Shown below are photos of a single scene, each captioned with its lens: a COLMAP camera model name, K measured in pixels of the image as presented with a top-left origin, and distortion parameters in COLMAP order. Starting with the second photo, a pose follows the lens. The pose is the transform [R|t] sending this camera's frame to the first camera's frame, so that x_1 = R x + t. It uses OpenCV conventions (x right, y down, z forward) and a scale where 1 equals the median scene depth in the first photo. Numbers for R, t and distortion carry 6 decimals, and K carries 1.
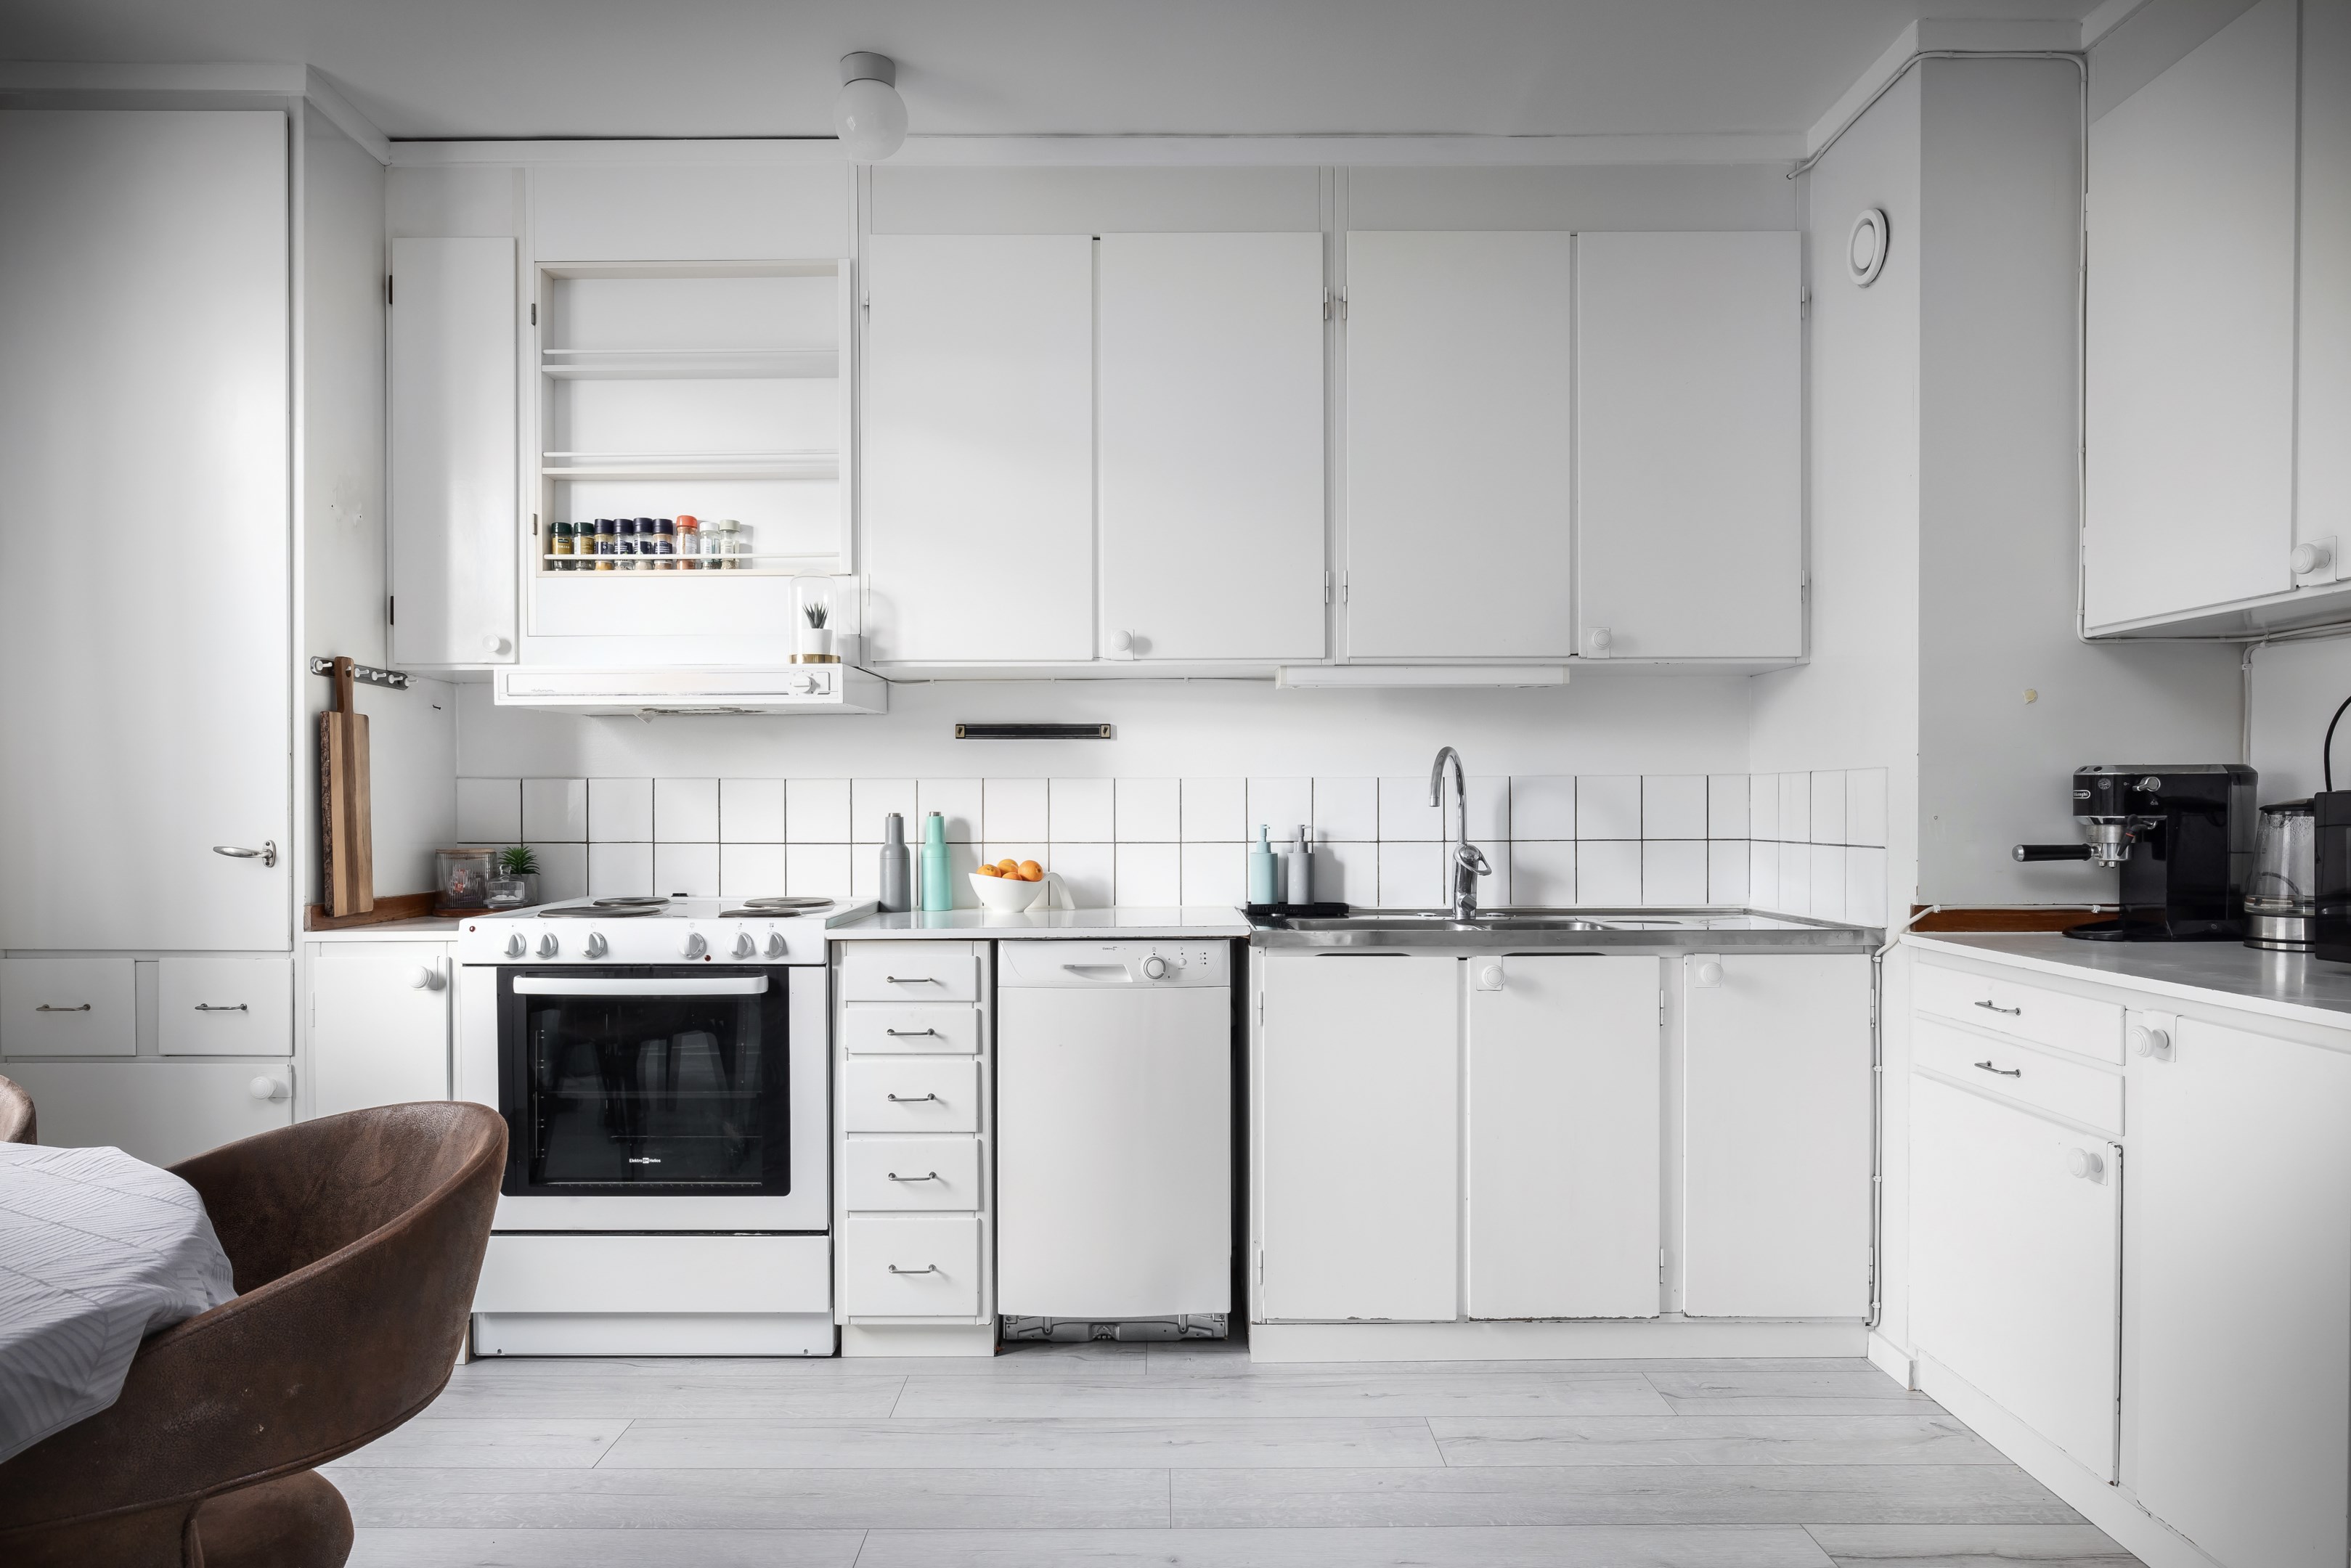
lens RADIAL K [[1420.0, 0, 1170.4], [0, 1420.0, 817.0], [0, 0, 1]] dist [-0.000915, -0.000708]
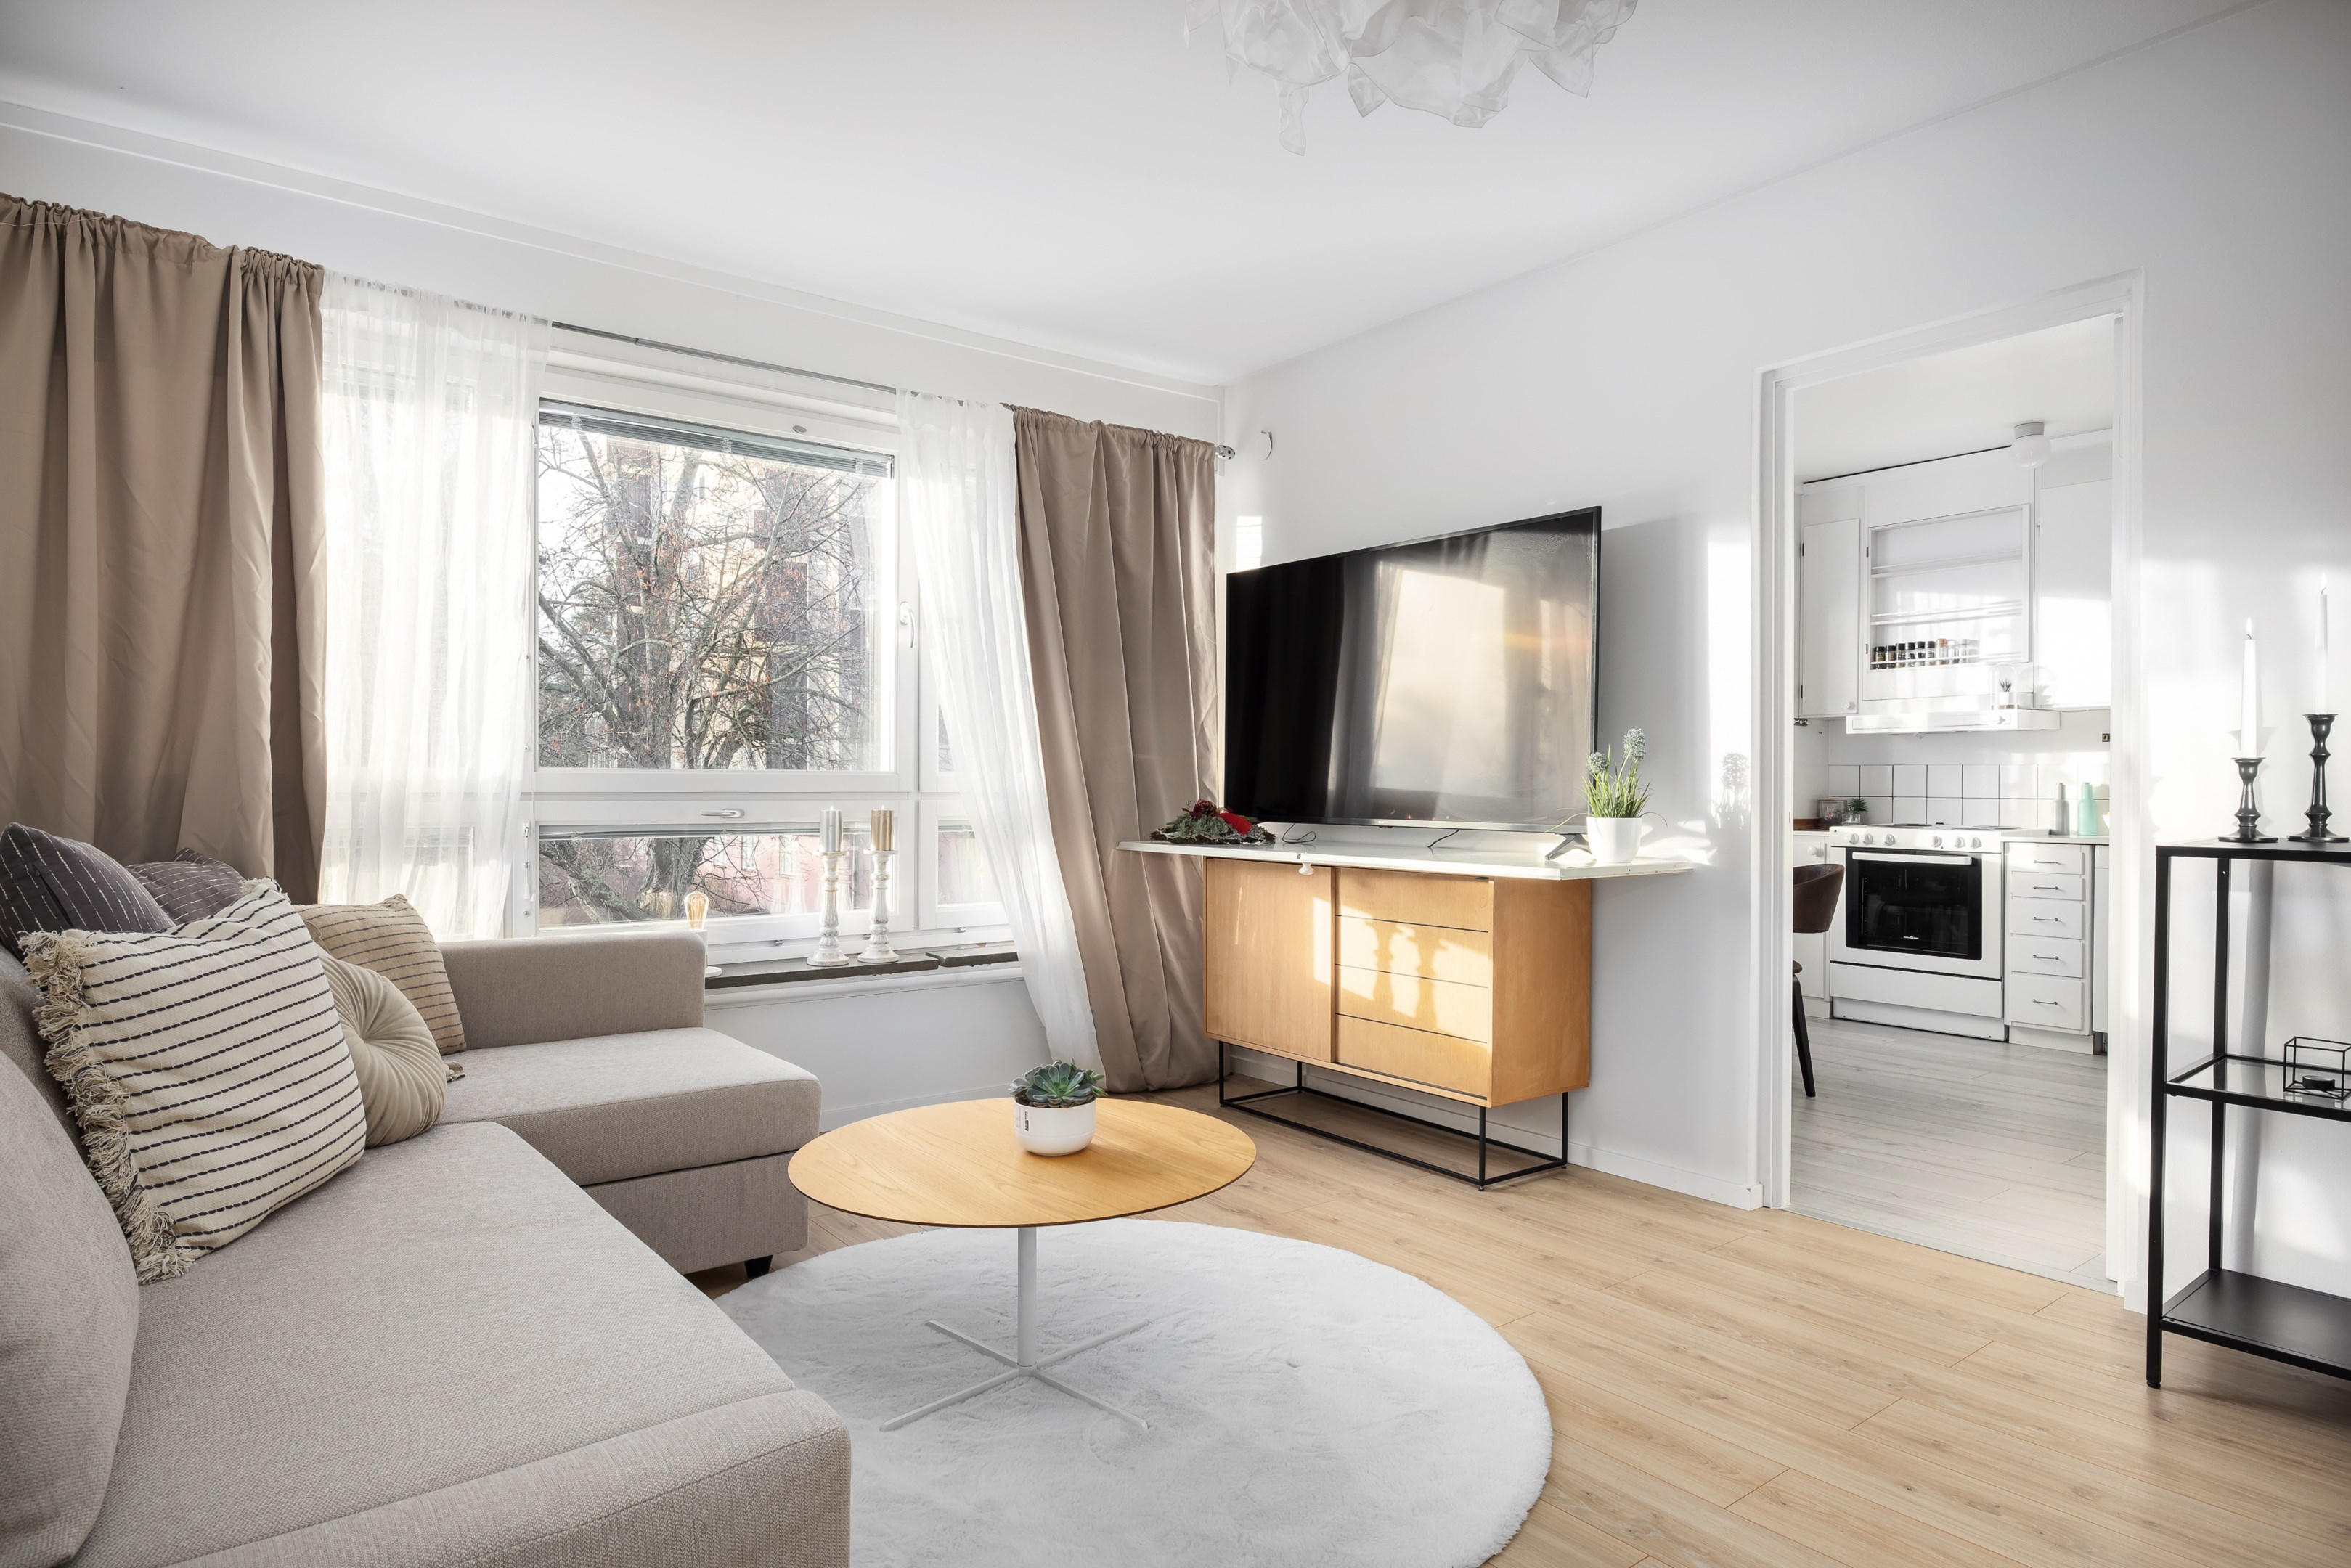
lens RADIAL K [[1336.3, 0, 1189.6], [0, 1336.3, 791.8], [0, 0, 1]] dist [0.002914, -0.001799]
pose [[0.614071, 0.008871, -0.789201, 0.529763], [-0.012848, 0.999917, 0.001243, 0.022893], [0.789147, 0.009376, 0.614133, -1.065502]]
